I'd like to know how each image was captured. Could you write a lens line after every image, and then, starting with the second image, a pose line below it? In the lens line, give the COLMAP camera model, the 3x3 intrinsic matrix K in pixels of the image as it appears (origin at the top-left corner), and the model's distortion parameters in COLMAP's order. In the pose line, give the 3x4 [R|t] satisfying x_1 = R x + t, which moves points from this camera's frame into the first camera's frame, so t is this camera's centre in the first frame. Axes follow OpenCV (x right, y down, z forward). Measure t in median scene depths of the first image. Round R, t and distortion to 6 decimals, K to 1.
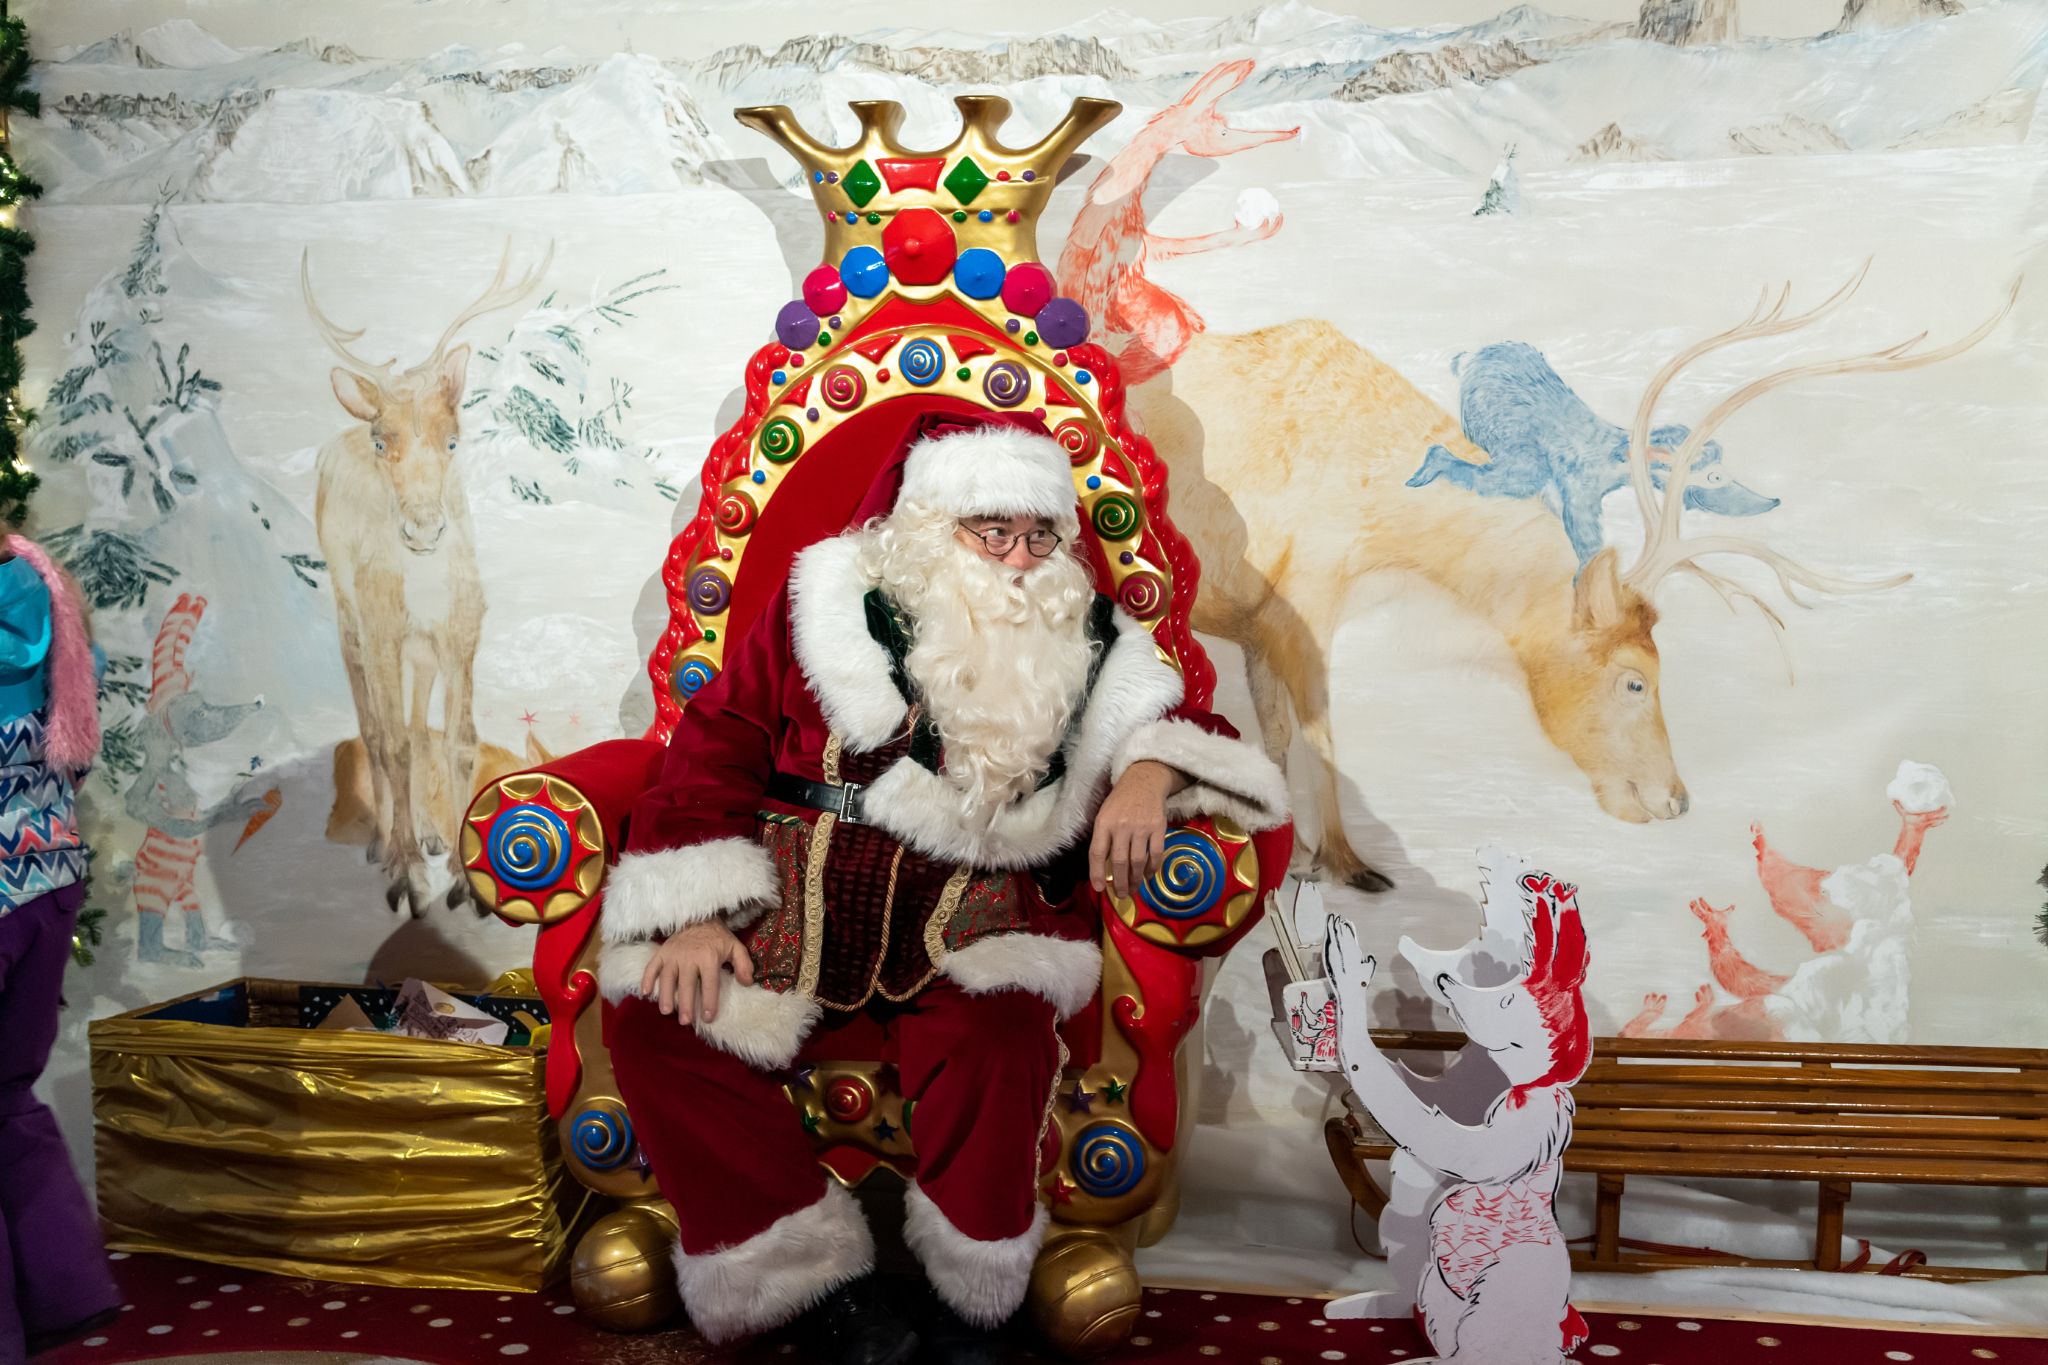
lens RADIAL K [[2236.3, 0, 1024.2], [0, 2236.3, 690.3], [0, 0, 1]] dist [-0.026469, 0.000000]
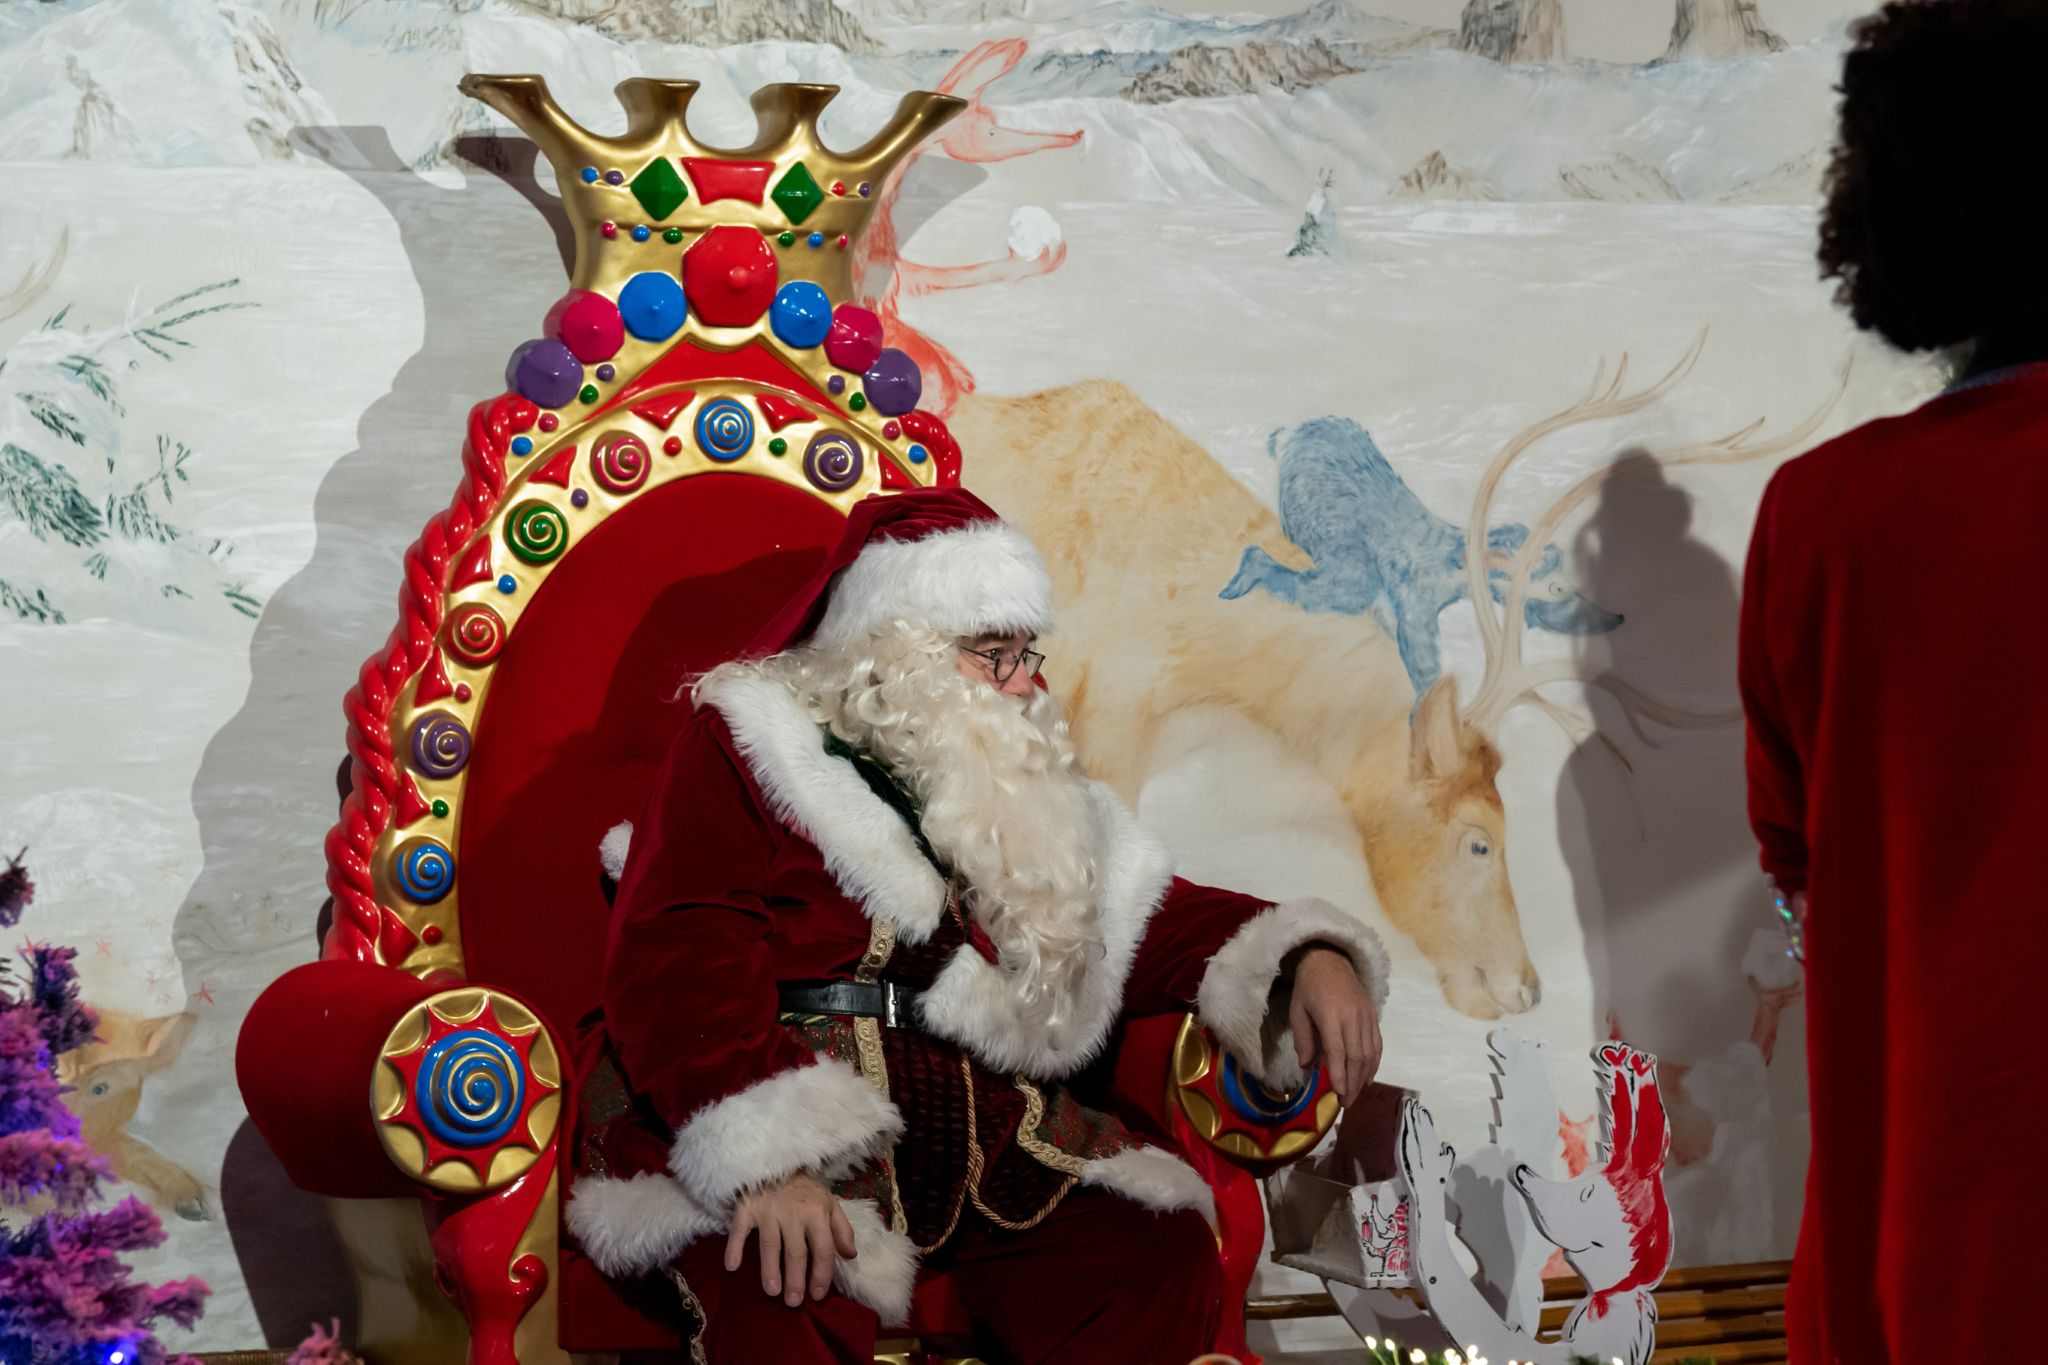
lens RADIAL K [[5360.7, 0, 1024.3], [0, 5360.7, 692.8], [0, 0, 1]] dist [-0.193071, 0.000000]
pose [[0.832876, -0.007818, 0.553404, -0.923495], [0.047769, 0.997184, -0.057805, 0.045692], [-0.551394, 0.074580, 0.830905, -0.506960]]
